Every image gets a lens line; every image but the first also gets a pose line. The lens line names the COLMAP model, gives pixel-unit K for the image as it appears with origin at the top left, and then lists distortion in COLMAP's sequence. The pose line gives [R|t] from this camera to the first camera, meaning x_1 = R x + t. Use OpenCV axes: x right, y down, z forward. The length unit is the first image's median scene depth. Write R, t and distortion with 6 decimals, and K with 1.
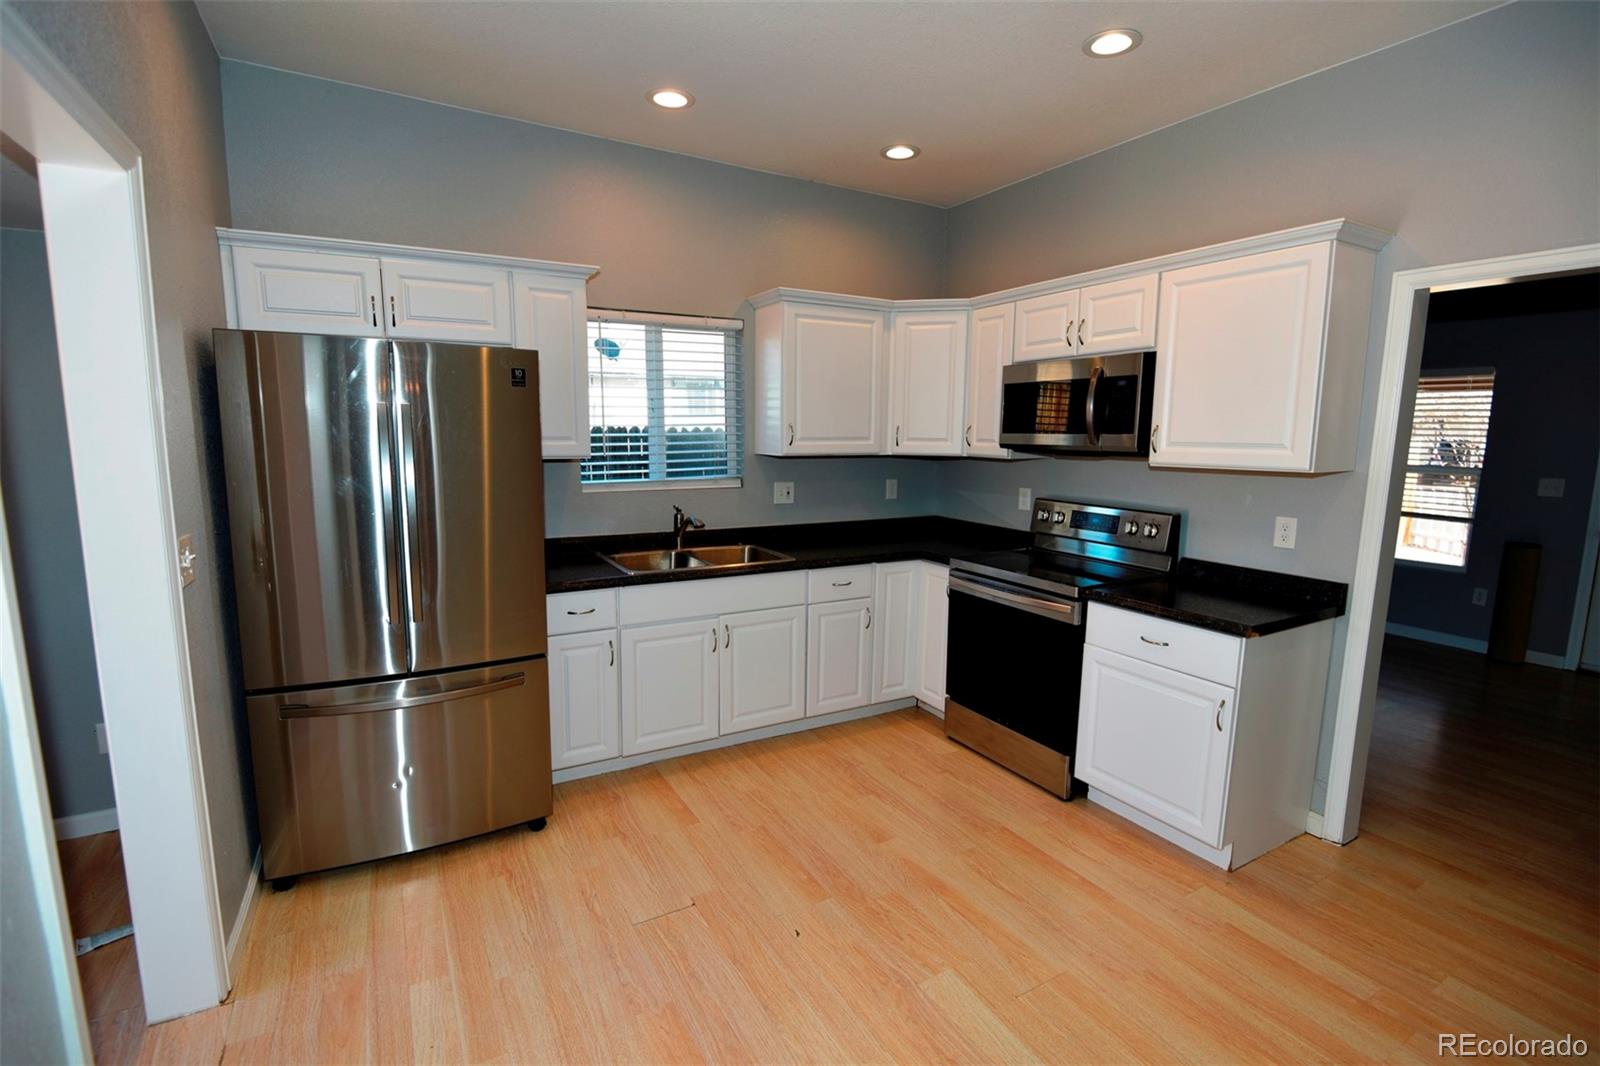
lens RADIAL K [[738.9, 0, 801.8], [0, 738.9, 536.8], [0, 0, 1]] dist [-0.021428, -0.000983]
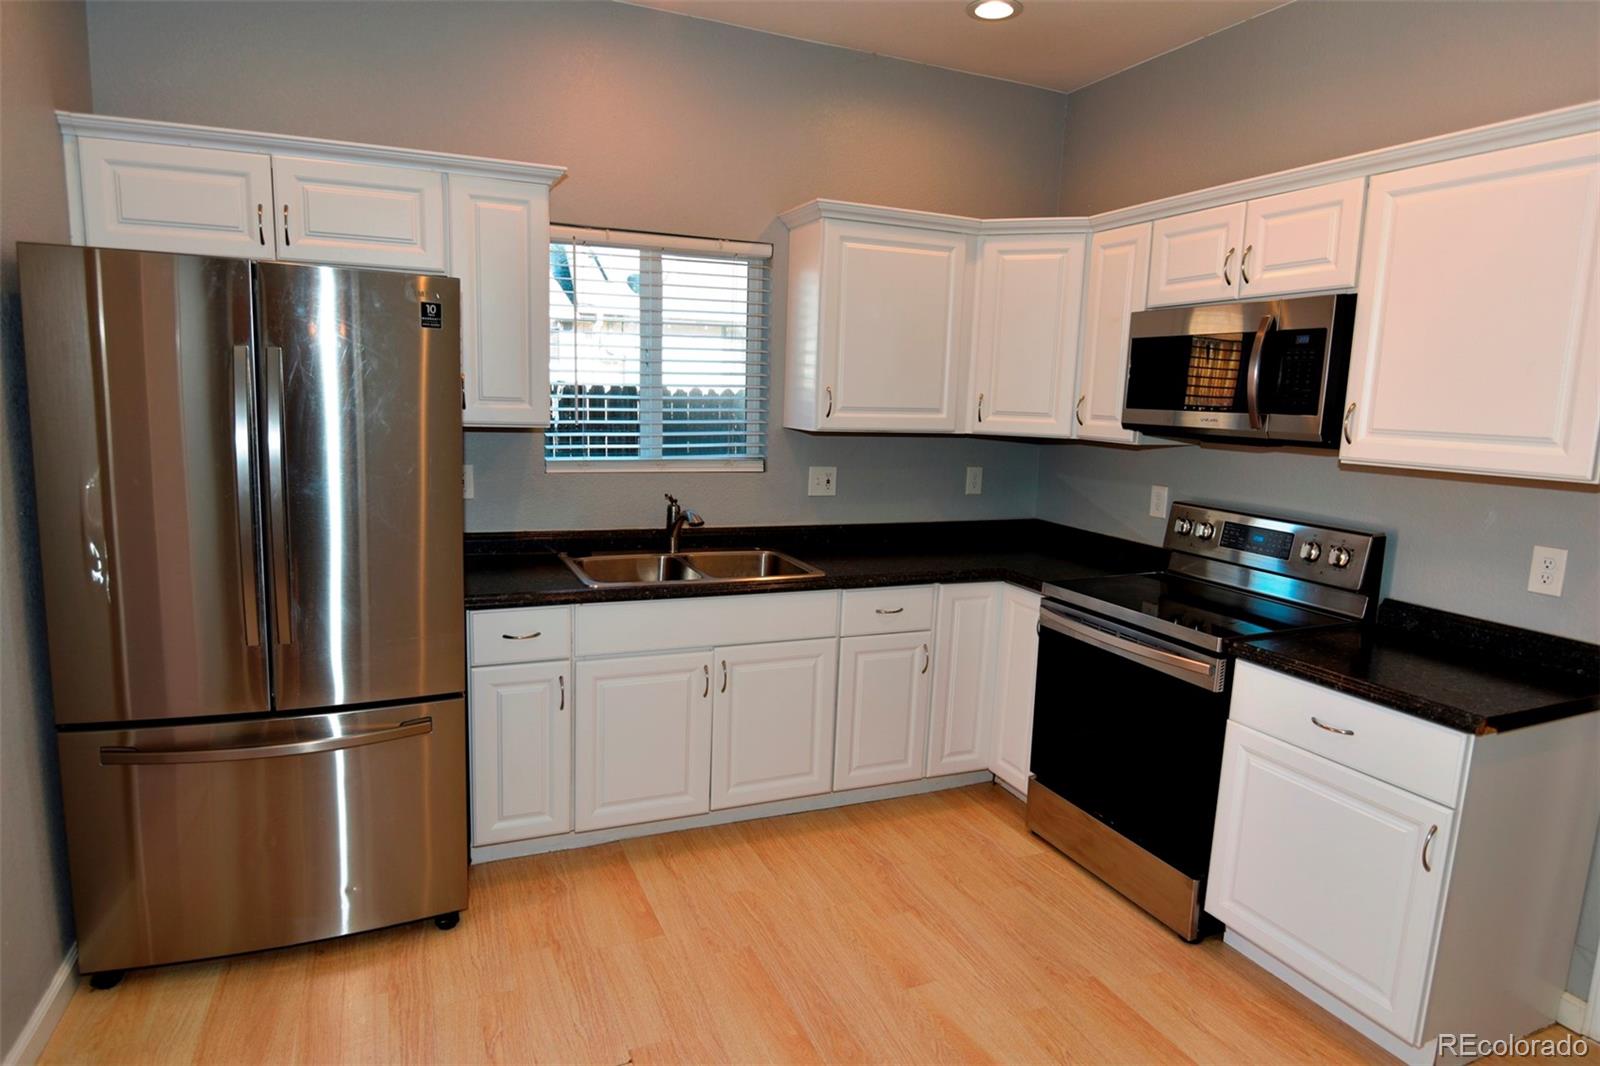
lens RADIAL K [[934.9, 0, 796.3], [0, 934.9, 538.0], [0, 0, 1]] dist [-0.024167, -0.002524]
pose [[0.994122, 0.040227, -0.100520, 0.057940], [-0.039323, 0.999166, 0.010958, -0.015388], [0.100877, -0.006941, 0.994875, 0.090315]]
